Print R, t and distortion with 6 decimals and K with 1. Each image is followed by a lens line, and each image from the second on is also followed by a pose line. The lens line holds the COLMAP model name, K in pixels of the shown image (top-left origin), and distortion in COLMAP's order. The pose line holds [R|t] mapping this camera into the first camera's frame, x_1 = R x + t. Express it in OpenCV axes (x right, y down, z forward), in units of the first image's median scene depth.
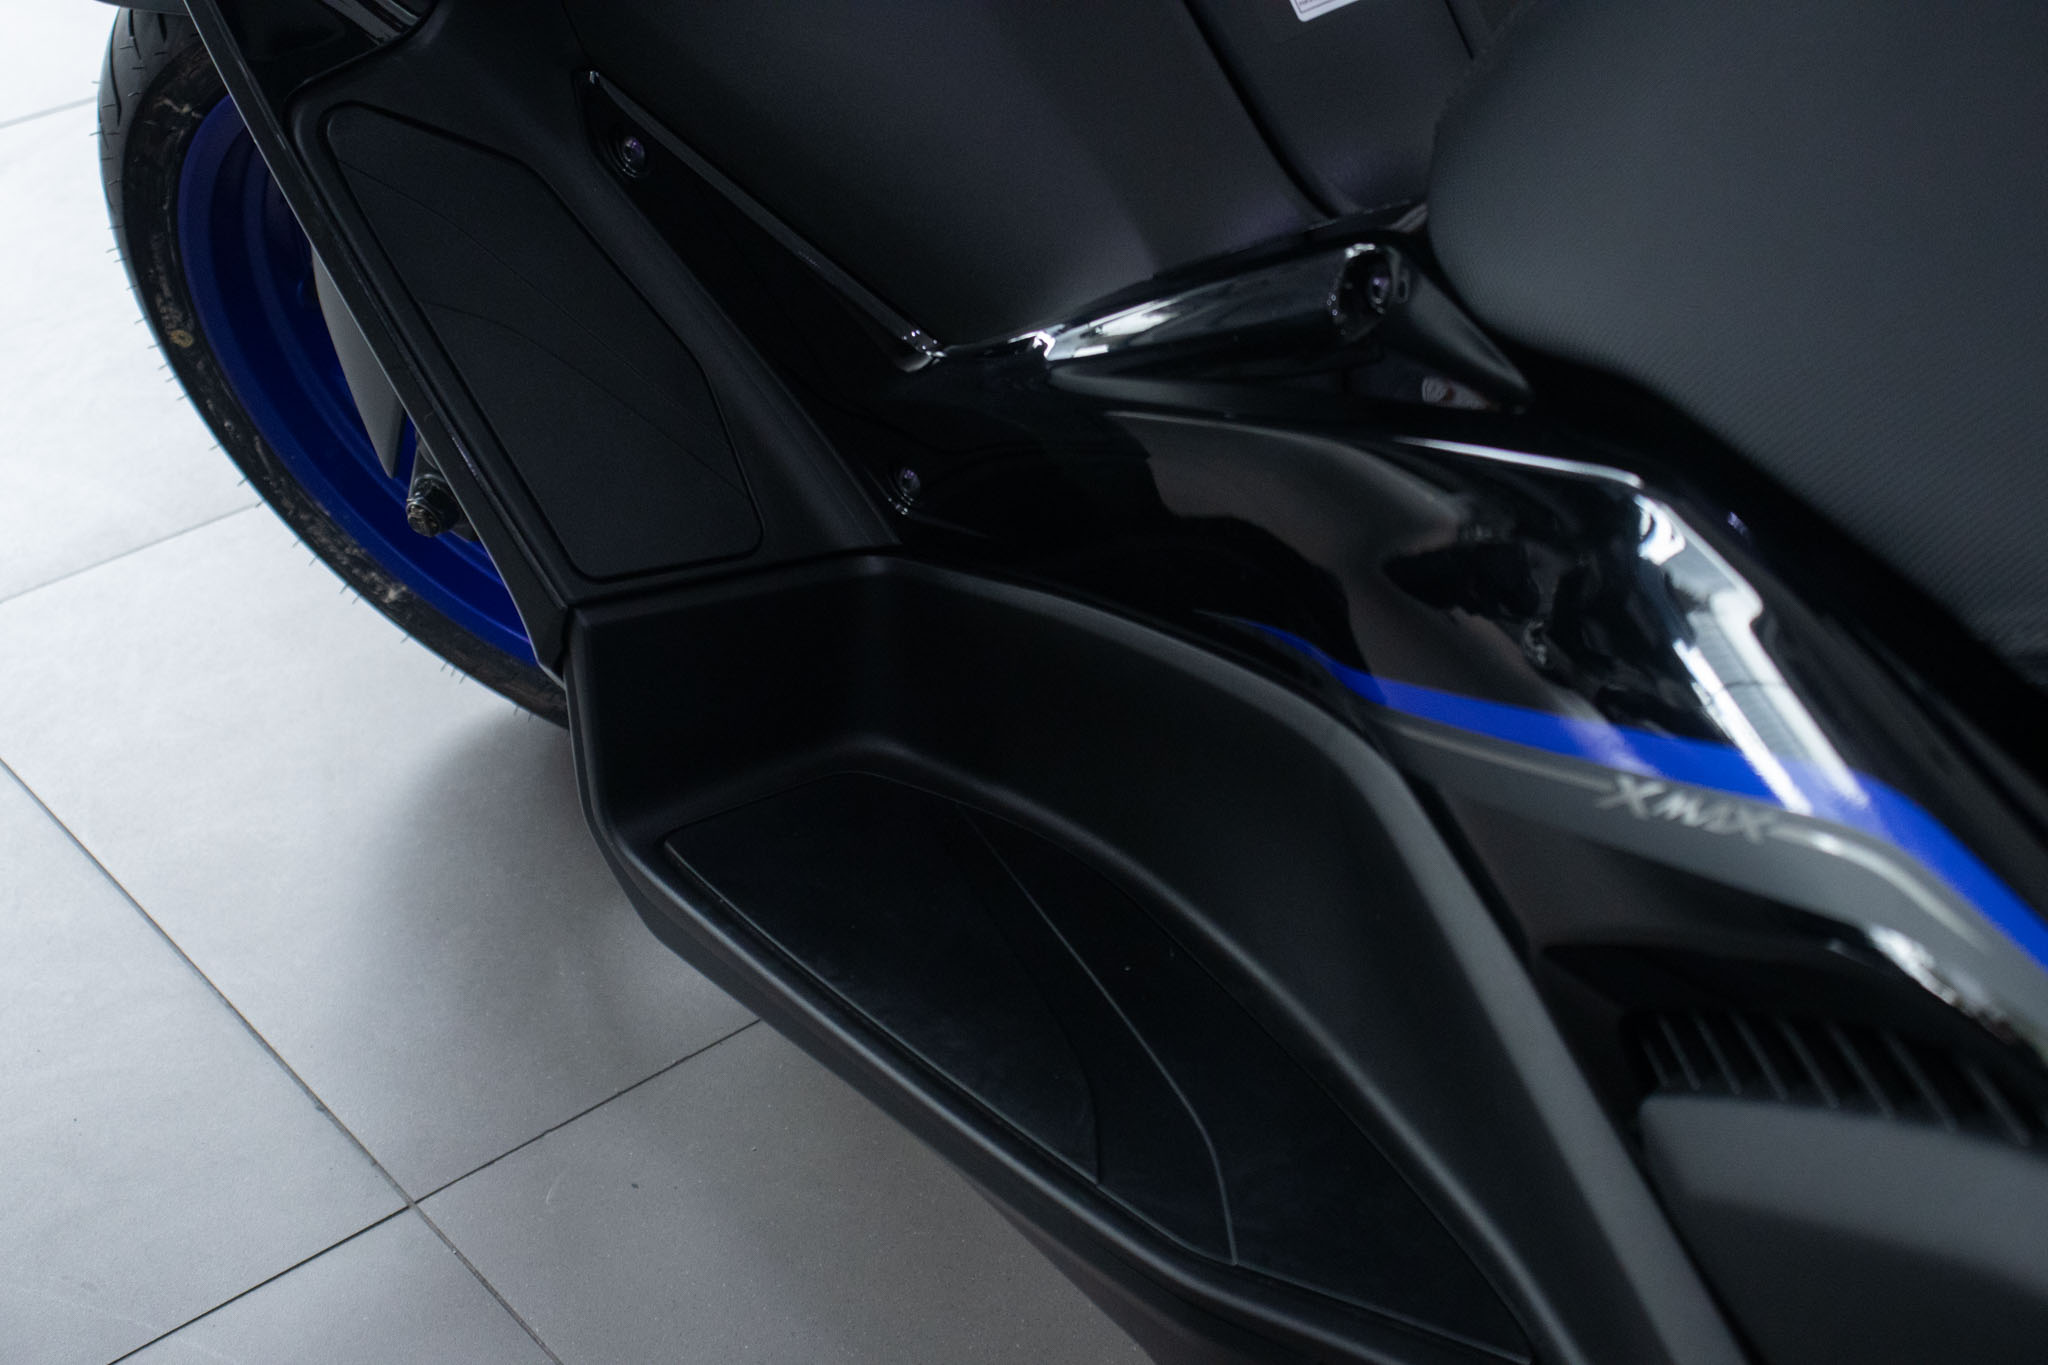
lens RADIAL K [[3361.0, 0, 1024.0], [0, 3361.0, 682.5], [0, 0, 1]] dist [0.046210, 1.213531]
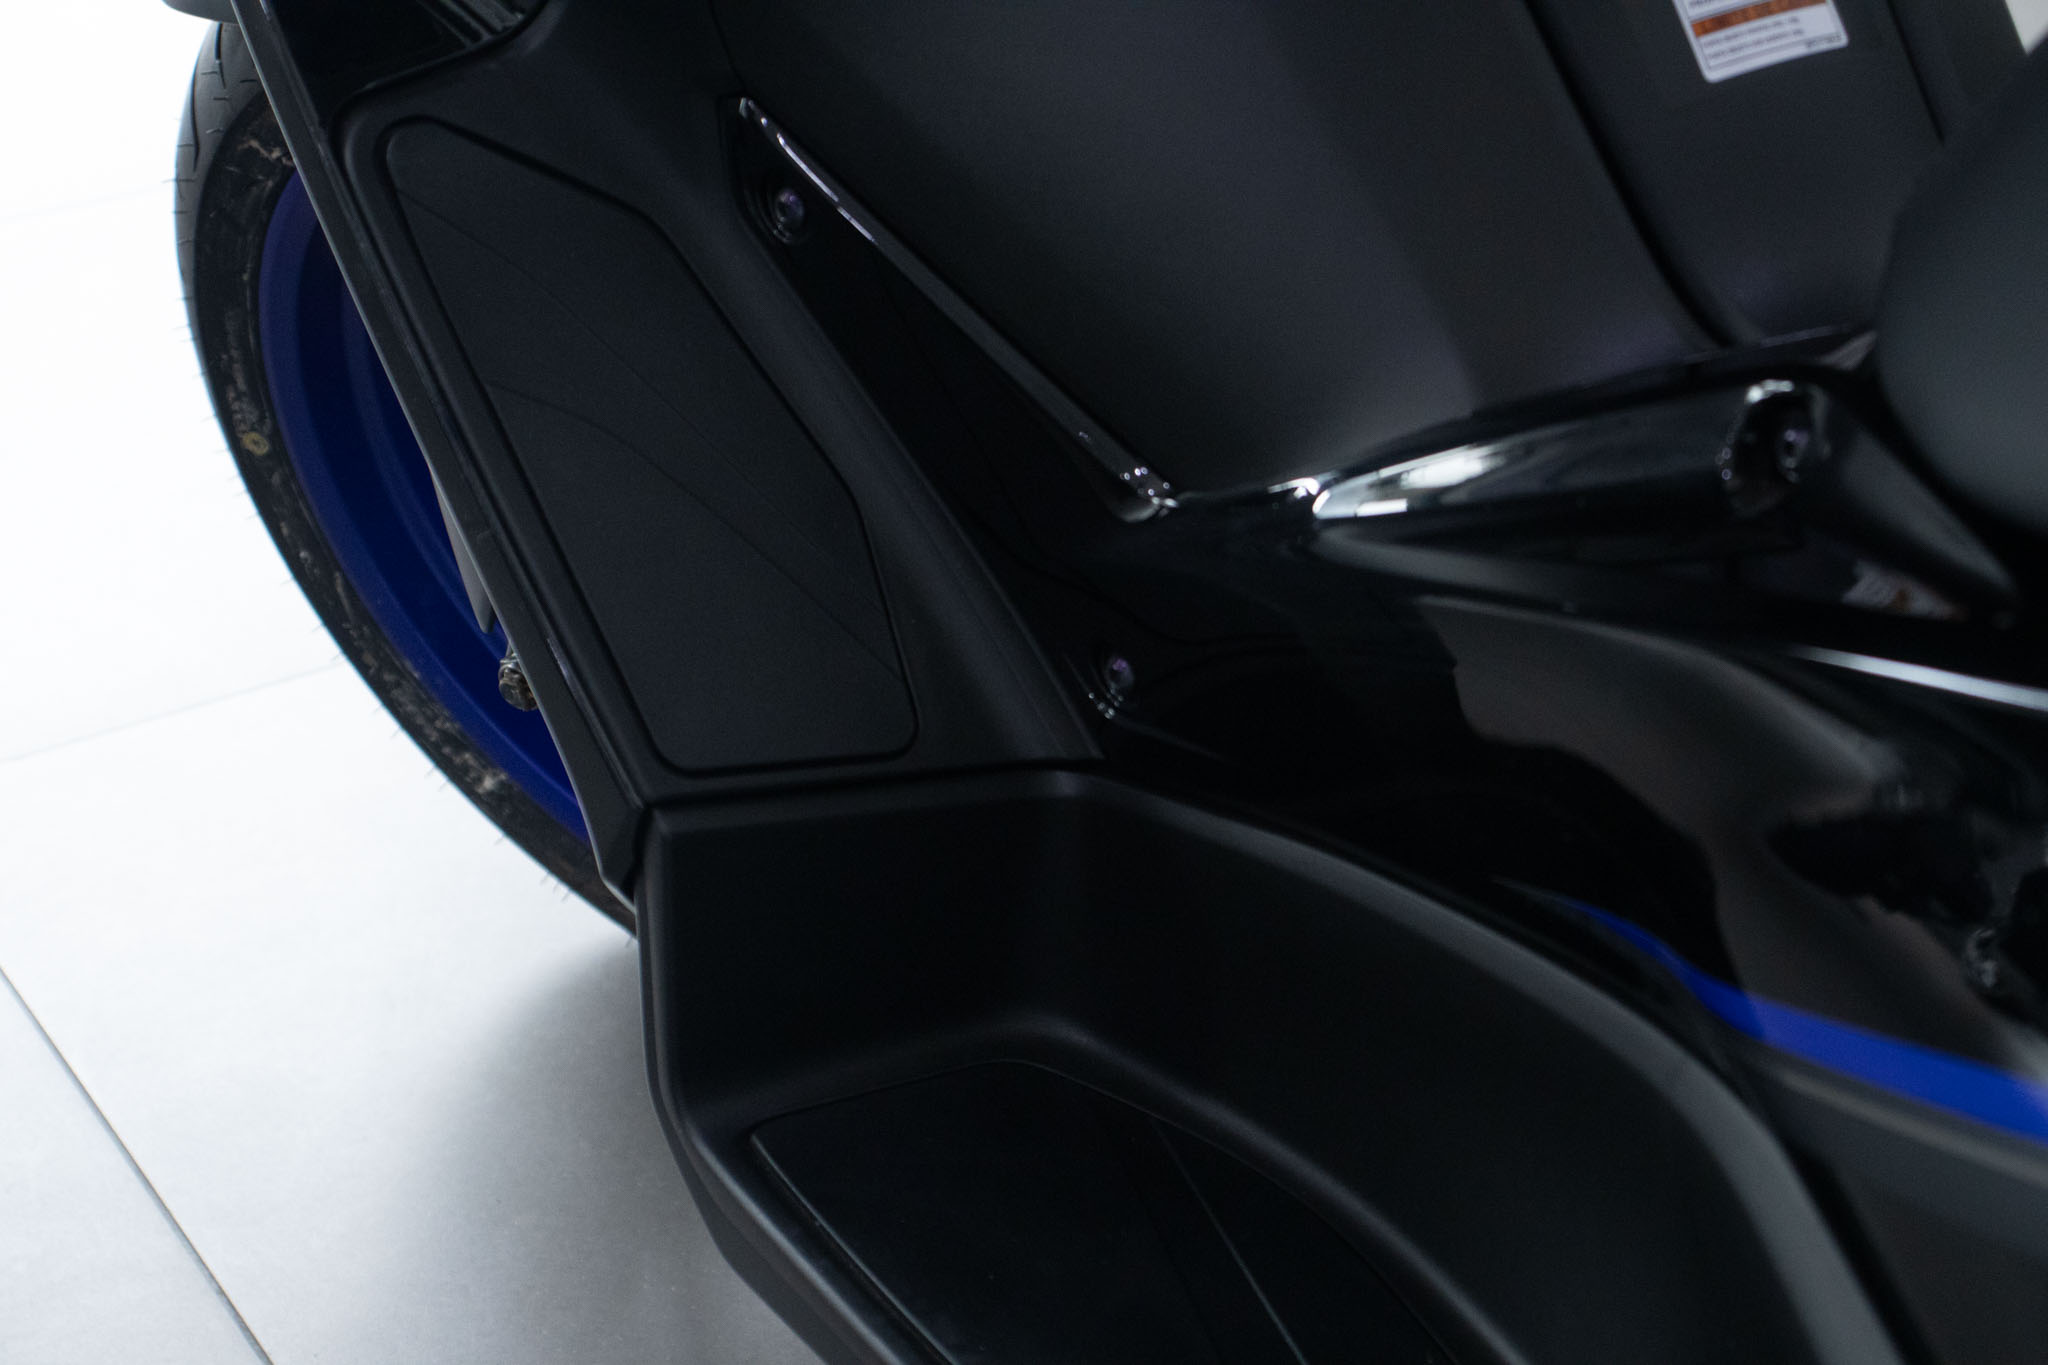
lens RADIAL K [[3666.7, 0, 1020.3], [0, 3666.7, 713.2], [0, 0, 1]] dist [0.238660, -0.041735]
pose [[0.993166, 0.078169, -0.086660, 0.014812], [-0.083539, 0.994687, -0.060164, -0.000947], [0.081497, 0.066992, 0.994420, 0.197340]]
